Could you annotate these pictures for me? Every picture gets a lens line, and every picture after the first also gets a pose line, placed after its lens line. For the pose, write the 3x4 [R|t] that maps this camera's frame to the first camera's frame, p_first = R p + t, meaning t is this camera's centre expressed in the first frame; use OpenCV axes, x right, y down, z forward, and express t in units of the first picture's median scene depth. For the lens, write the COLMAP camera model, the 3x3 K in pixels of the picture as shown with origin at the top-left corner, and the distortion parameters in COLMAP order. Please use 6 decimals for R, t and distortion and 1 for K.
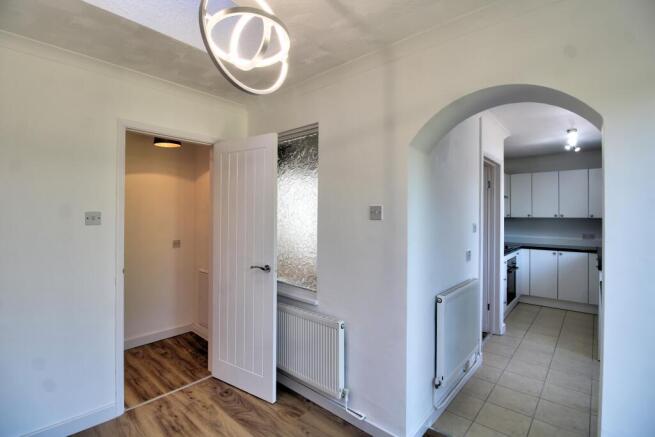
lens RADIAL K [[303.3, 0, 326.1], [0, 303.3, 211.5], [0, 0, 1]] dist [-0.012997, 0.000097]
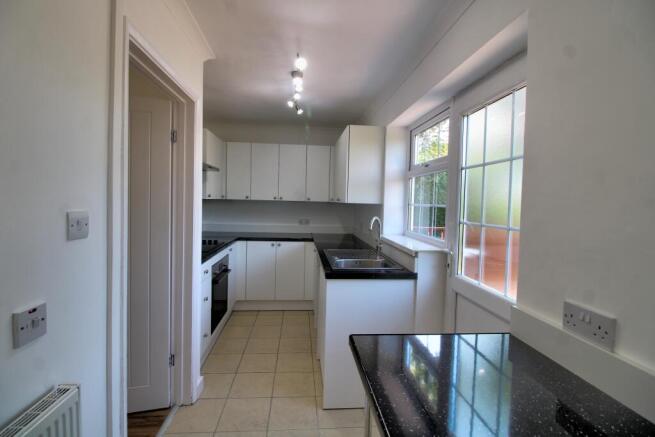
lens RADIAL K [[303.3, 0, 326.1], [0, 303.3, 211.5], [0, 0, 1]] dist [-0.012997, 0.000097]
pose [[0.684751, -0.013507, 0.728651, 0.265941], [-0.027965, 0.998605, 0.044791, 0.010017], [-0.728240, -0.051047, 0.683418, 0.345784]]
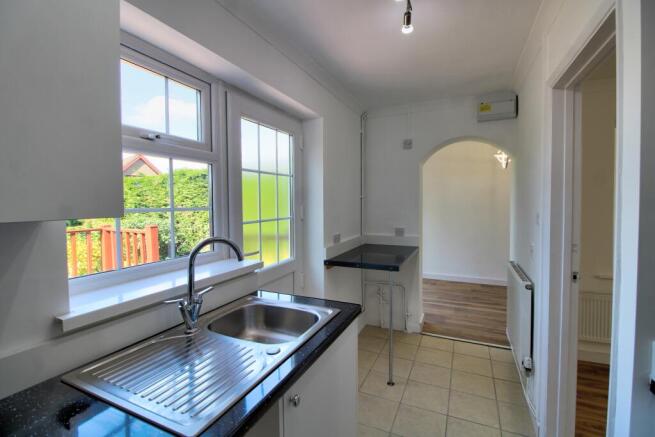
lens RADIAL K [[303.3, 0, 326.1], [0, 303.3, 211.5], [0, 0, 1]] dist [-0.012997, 0.000097]
pose [[-0.959784, 0.010335, -0.280550, 0.702387], [0.003981, 0.999723, 0.023210, 0.010678], [0.280713, 0.021160, -0.959559, 0.918580]]
